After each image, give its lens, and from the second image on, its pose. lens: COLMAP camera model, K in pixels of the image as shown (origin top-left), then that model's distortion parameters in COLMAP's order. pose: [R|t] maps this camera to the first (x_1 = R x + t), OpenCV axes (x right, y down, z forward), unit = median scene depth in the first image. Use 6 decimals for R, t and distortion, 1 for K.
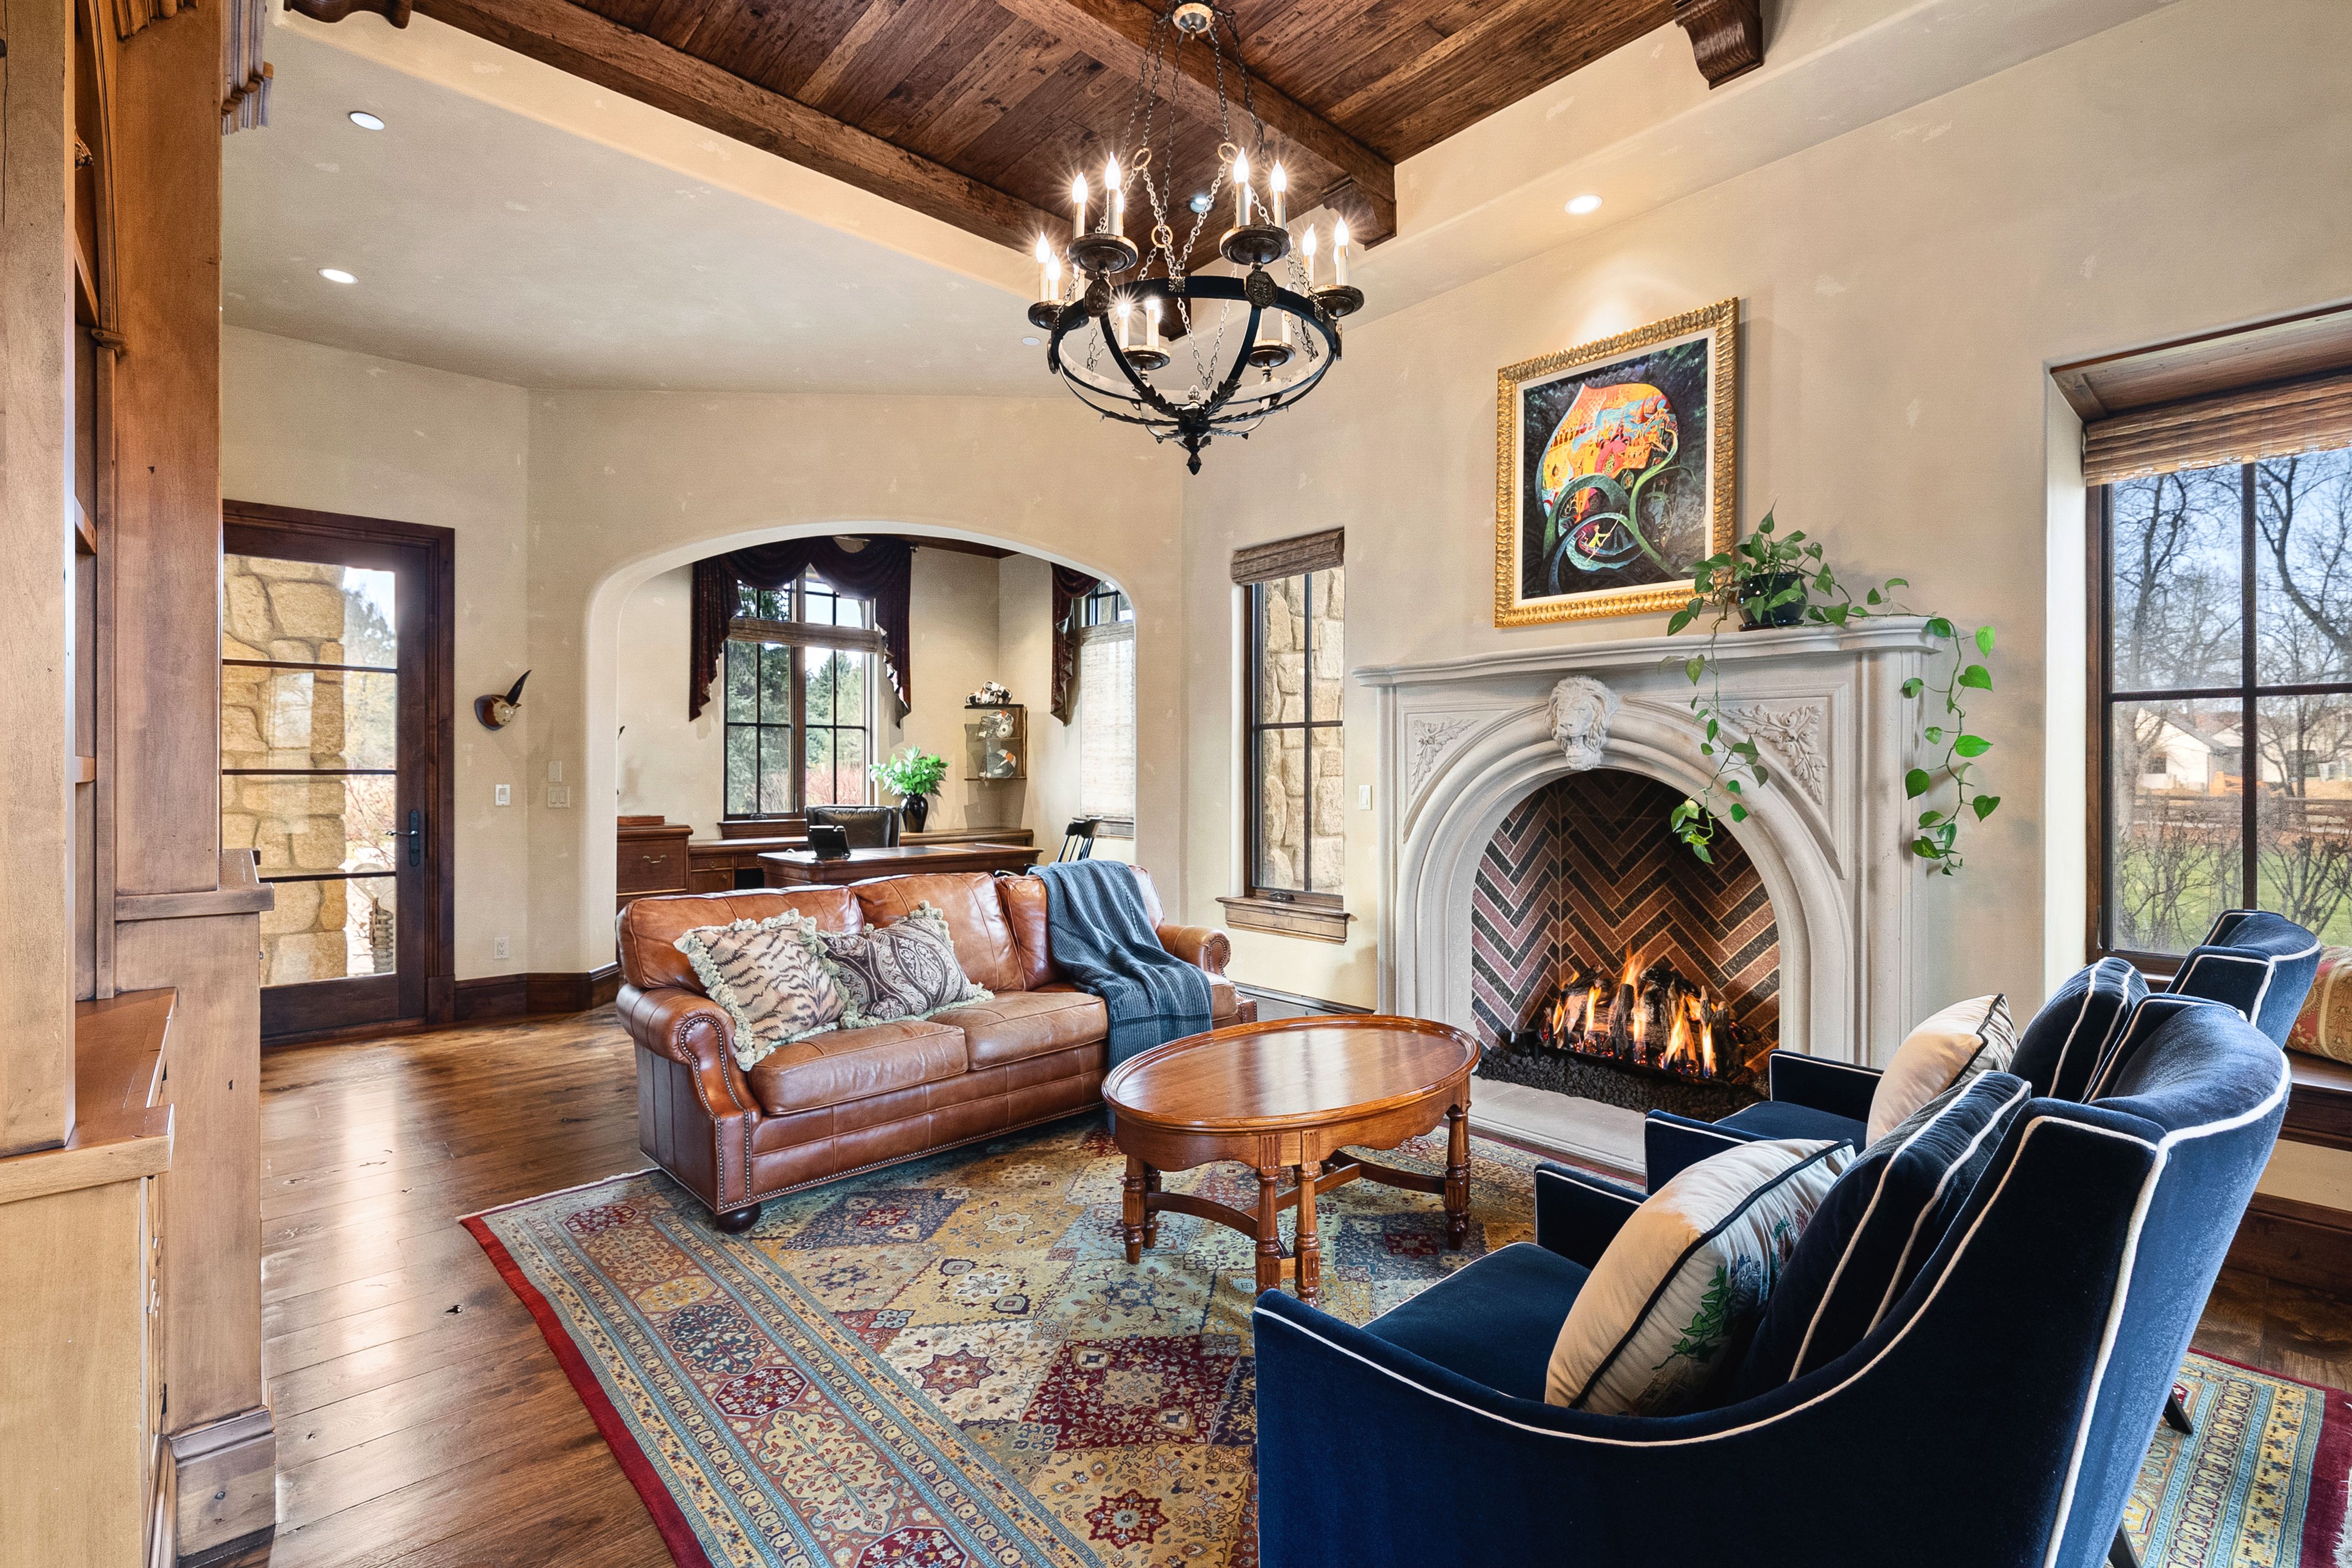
lens RADIAL K [[1039.4, 0, 1179.0], [0, 1039.4, 776.7], [0, 0, 1]] dist [-0.004348, -0.001197]
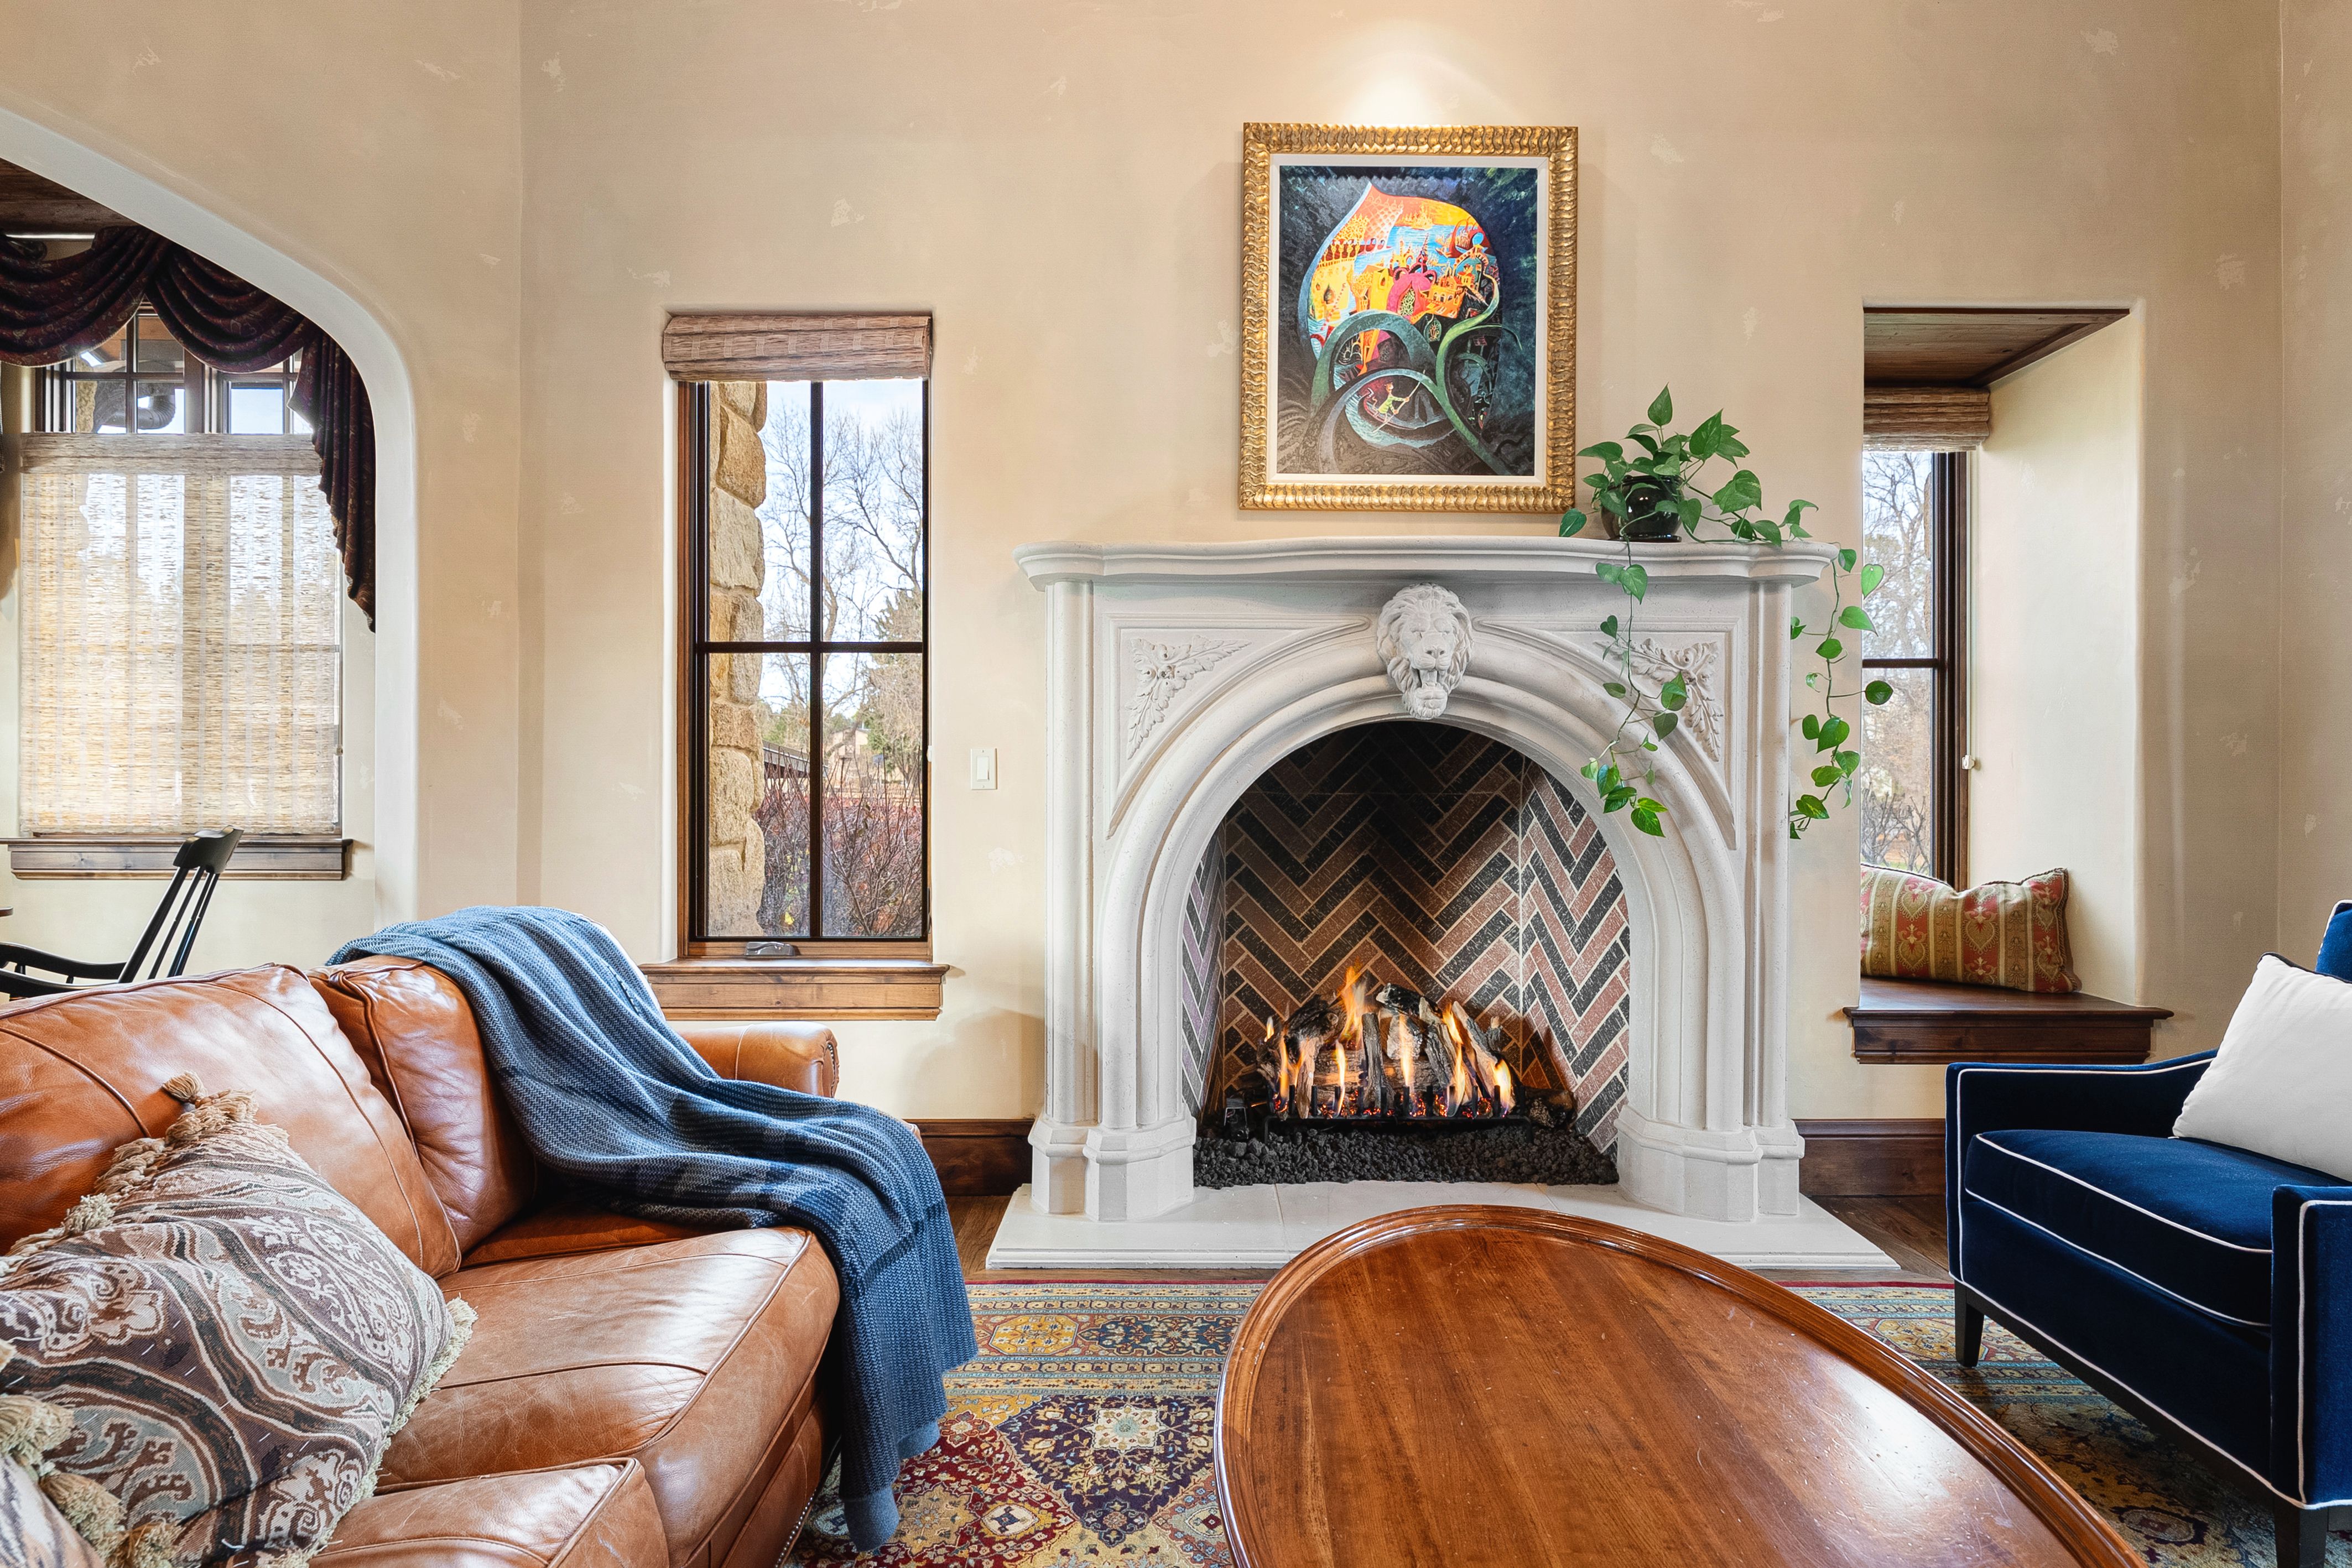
lens RADIAL K [[1200.8, 0, 1186.3], [0, 1200.8, 783.1], [0, 0, 1]] dist [-0.000806, 0.000176]
pose [[0.672442, -0.003608, 0.740141, -0.297473], [0.003520, 0.999992, 0.001676, 0.032177], [-0.740141, 0.001479, 0.672450, 0.518311]]
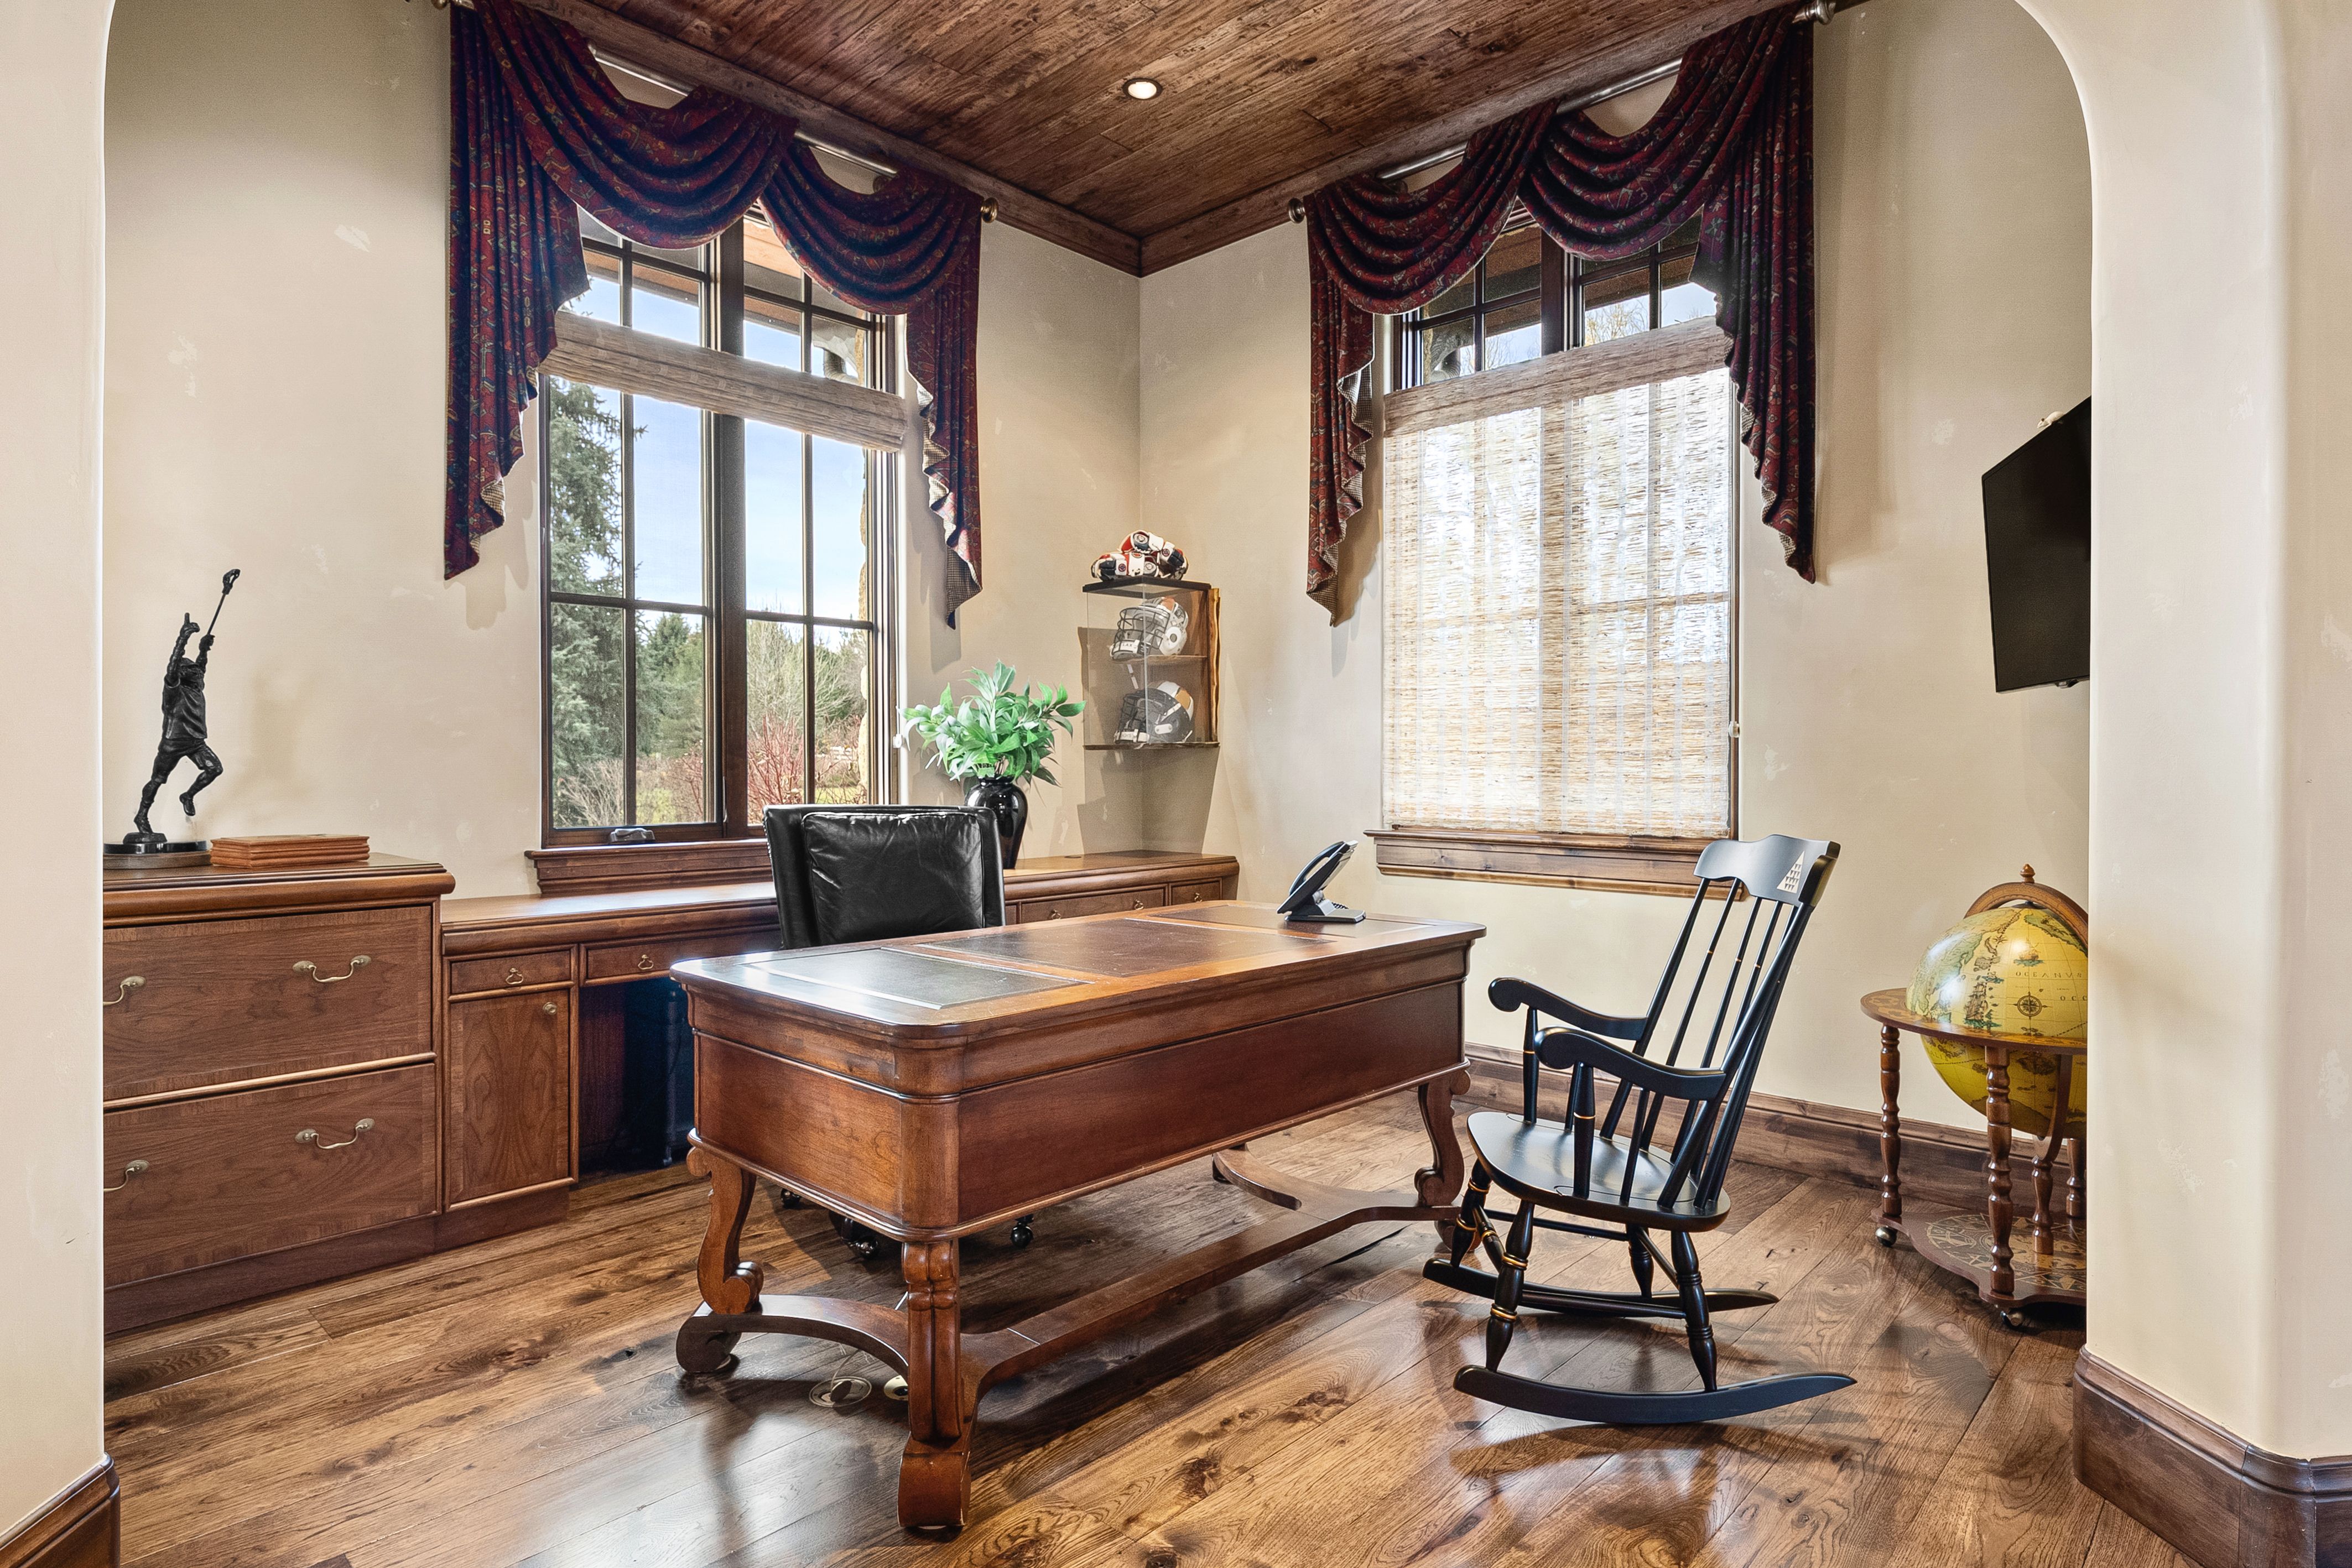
lens RADIAL K [[1260.0, 0, 1177.1], [0, 1260.0, 787.0], [0, 0, 1]] dist [0.003038, -0.003728]
pose [[0.997421, -0.002855, 0.071711, -0.459589], [0.001990, 0.999924, 0.012136, 0.029984], [-0.071740, -0.011962, 0.997352, 1.003369]]
